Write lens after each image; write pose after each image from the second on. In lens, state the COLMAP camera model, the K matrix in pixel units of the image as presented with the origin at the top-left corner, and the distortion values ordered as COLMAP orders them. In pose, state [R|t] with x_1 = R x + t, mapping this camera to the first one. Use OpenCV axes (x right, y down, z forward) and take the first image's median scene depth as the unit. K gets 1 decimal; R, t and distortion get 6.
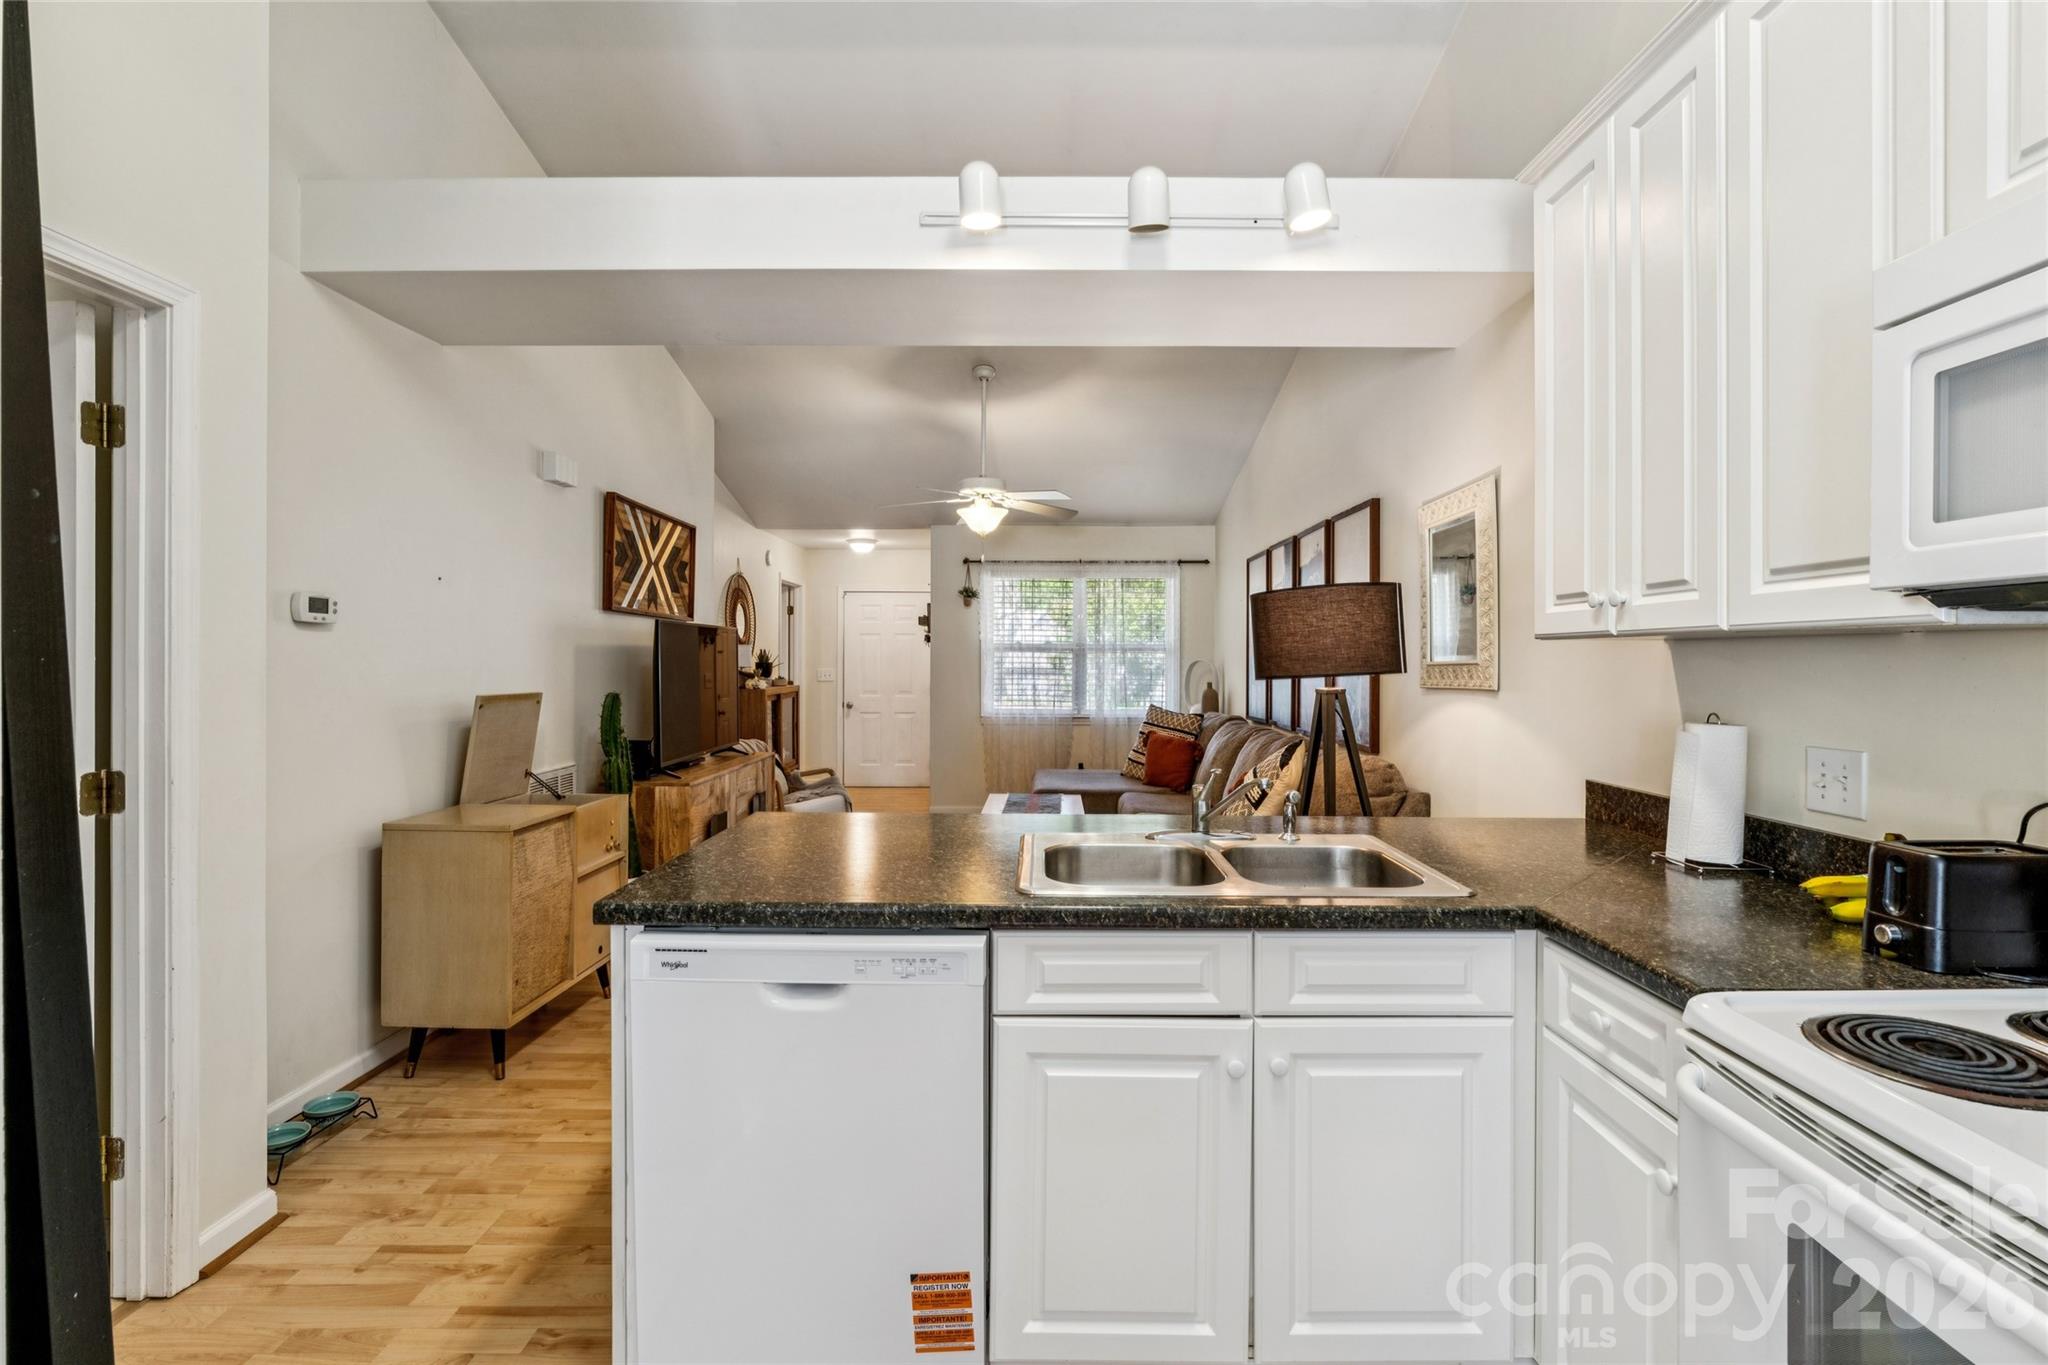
lens RADIAL K [[915.4, 0, 1049.7], [0, 915.4, 658.1], [0, 0, 1]] dist [-0.003642, 0.001144]
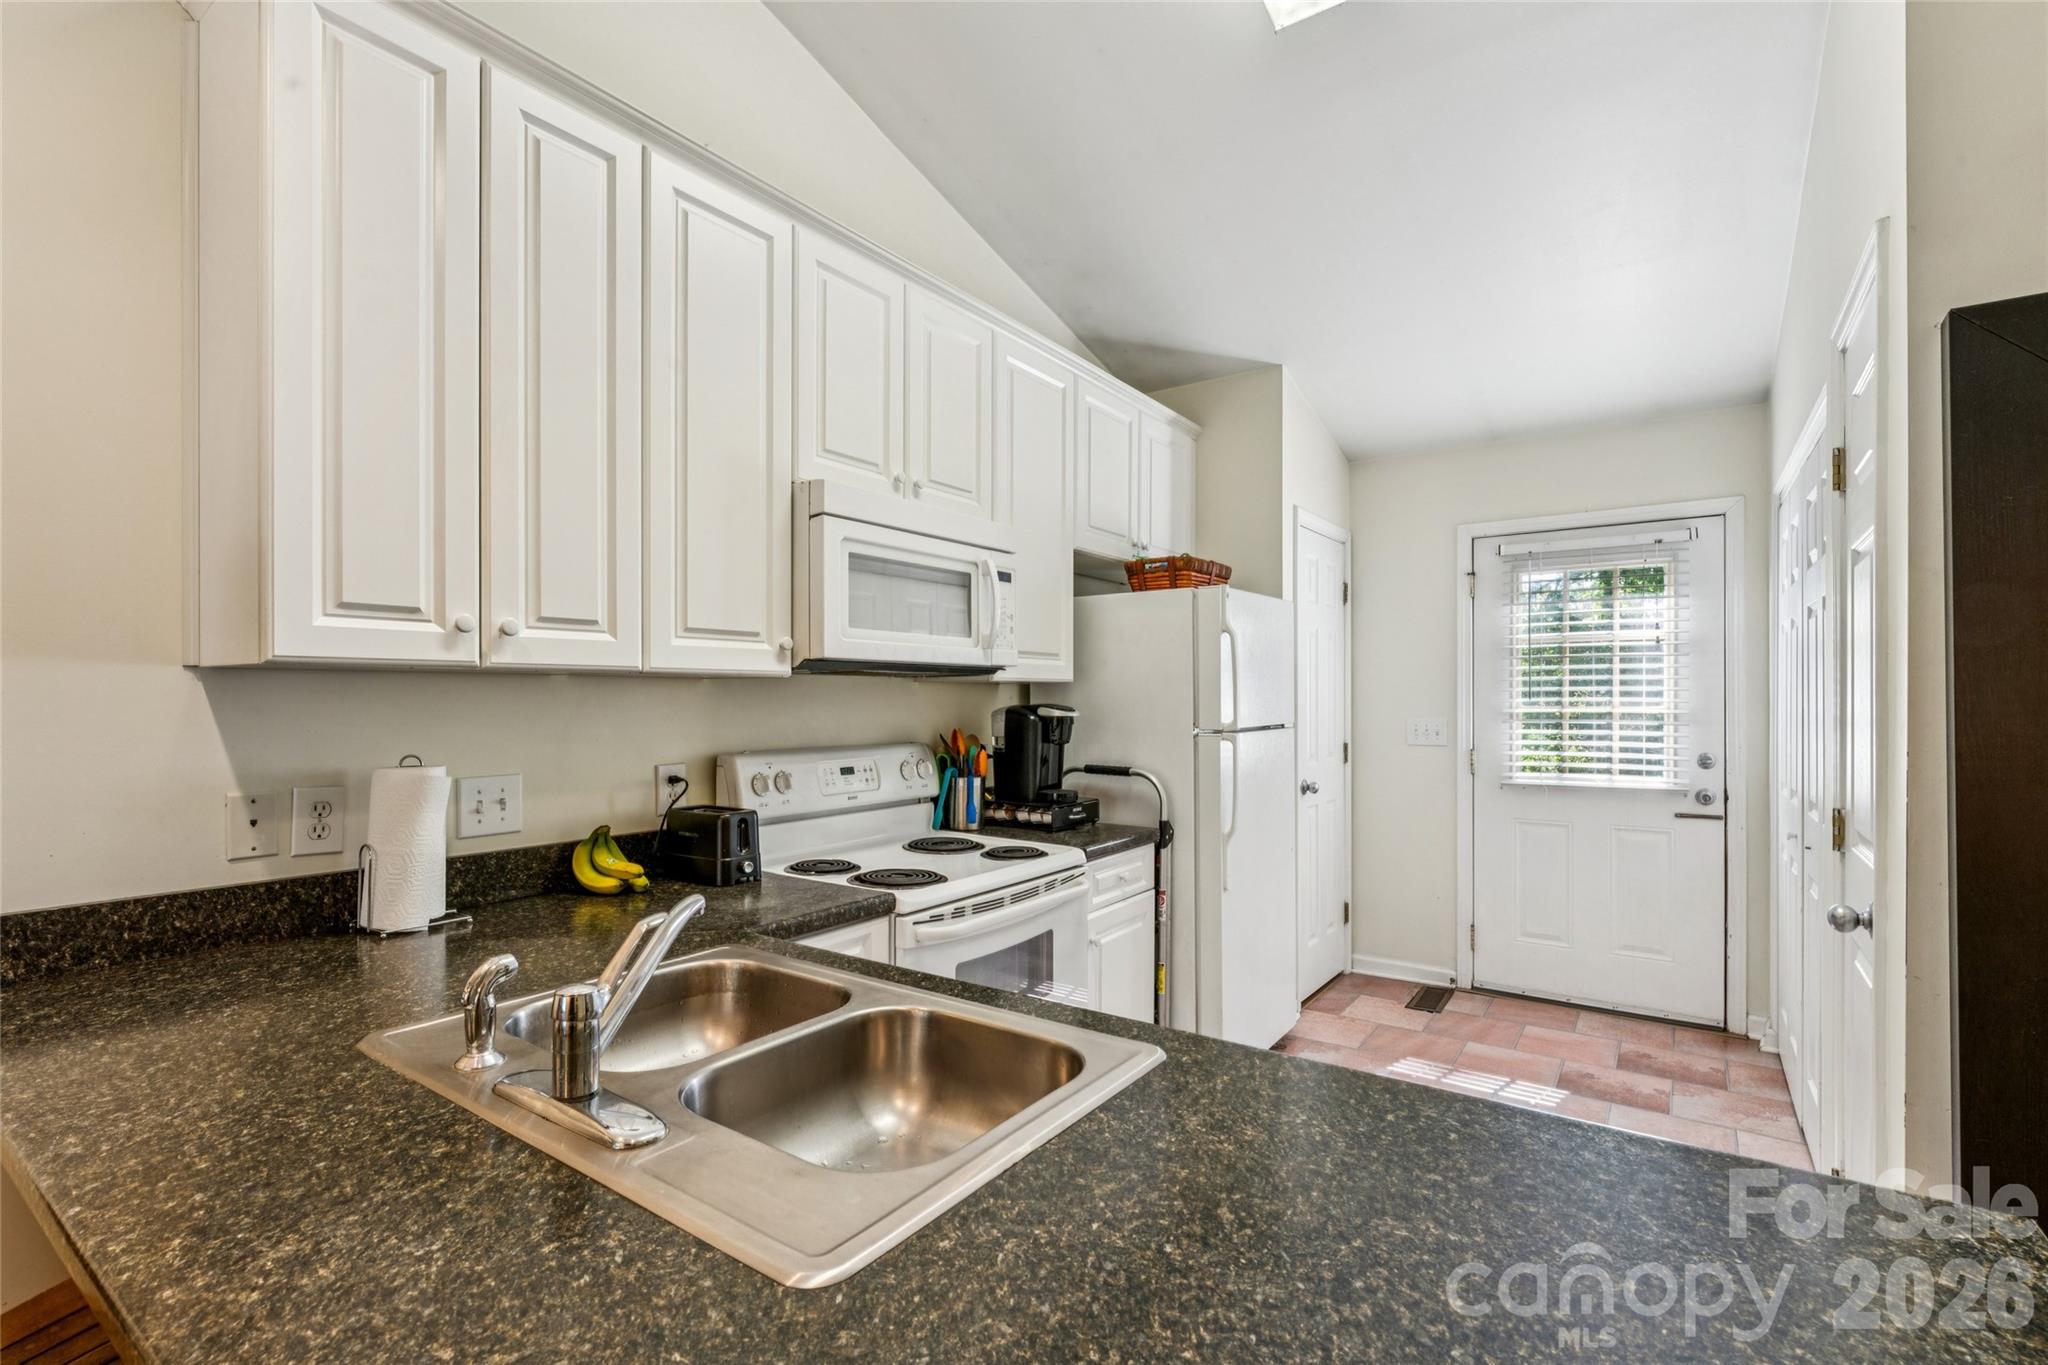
lens RADIAL K [[915.4, 0, 1033.9], [0, 915.4, 700.5], [0, 0, 1]] dist [-0.003642, 0.001144]
pose [[-0.811677, -0.007215, 0.584062, -0.226377], [-0.005058, 0.999973, 0.005323, -0.001206], [-0.584084, 0.001366, -0.811692, 1.054121]]
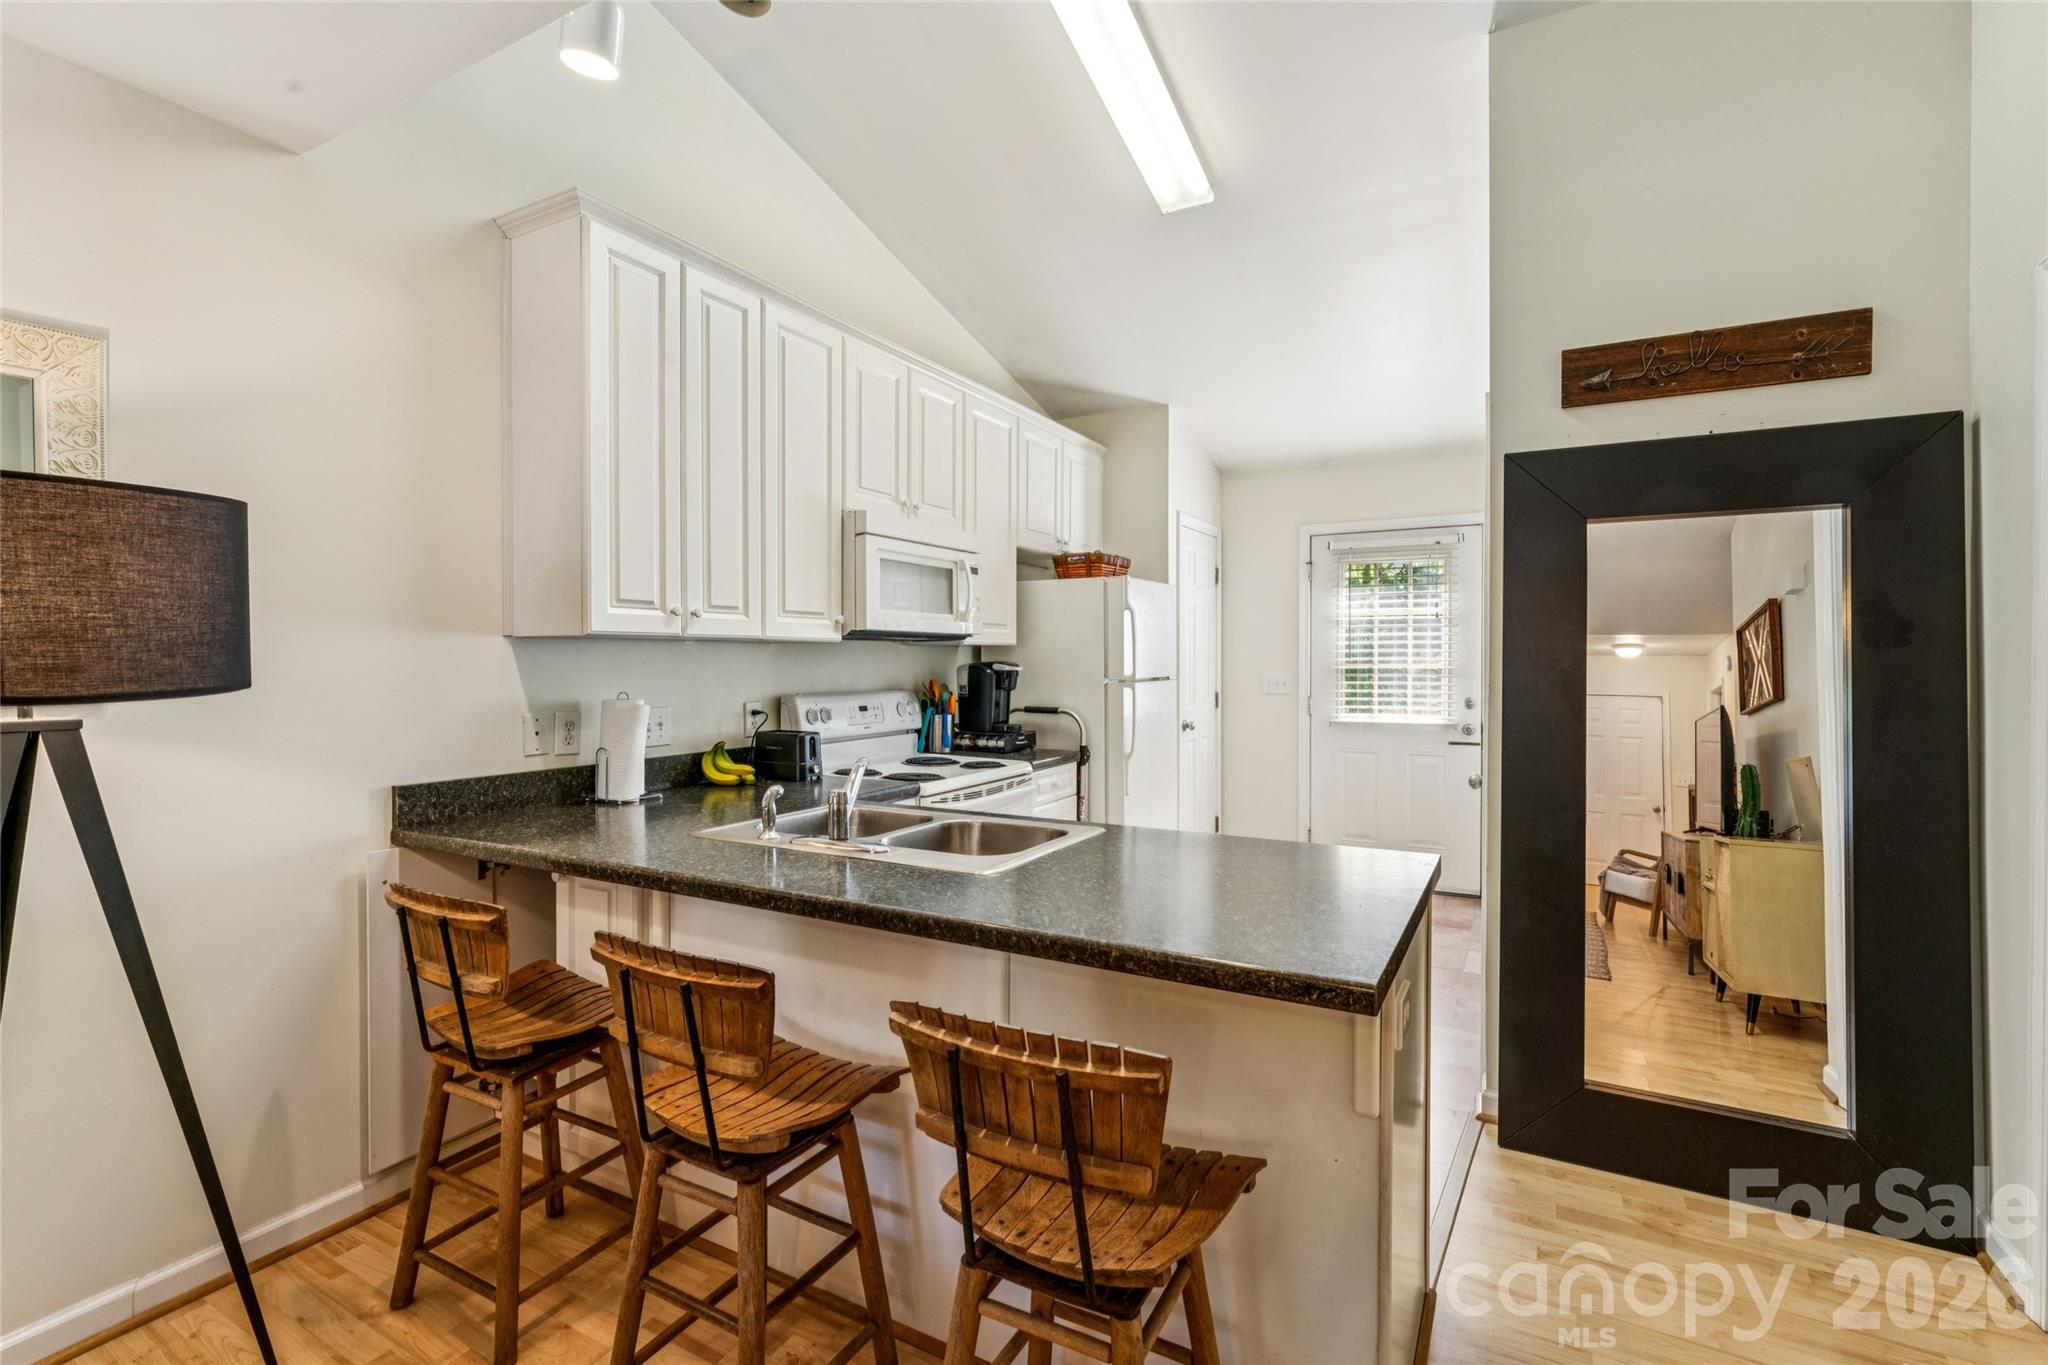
lens RADIAL K [[915.4, 0, 1022.5], [0, 915.4, 669.7], [0, 0, 1]] dist [-0.003642, 0.001144]
pose [[-0.867022, -0.012269, 0.498119, -0.395239], [-0.006053, 0.999882, 0.014090, 0.001340], [-0.498233, 0.009201, -0.866994, 1.475317]]
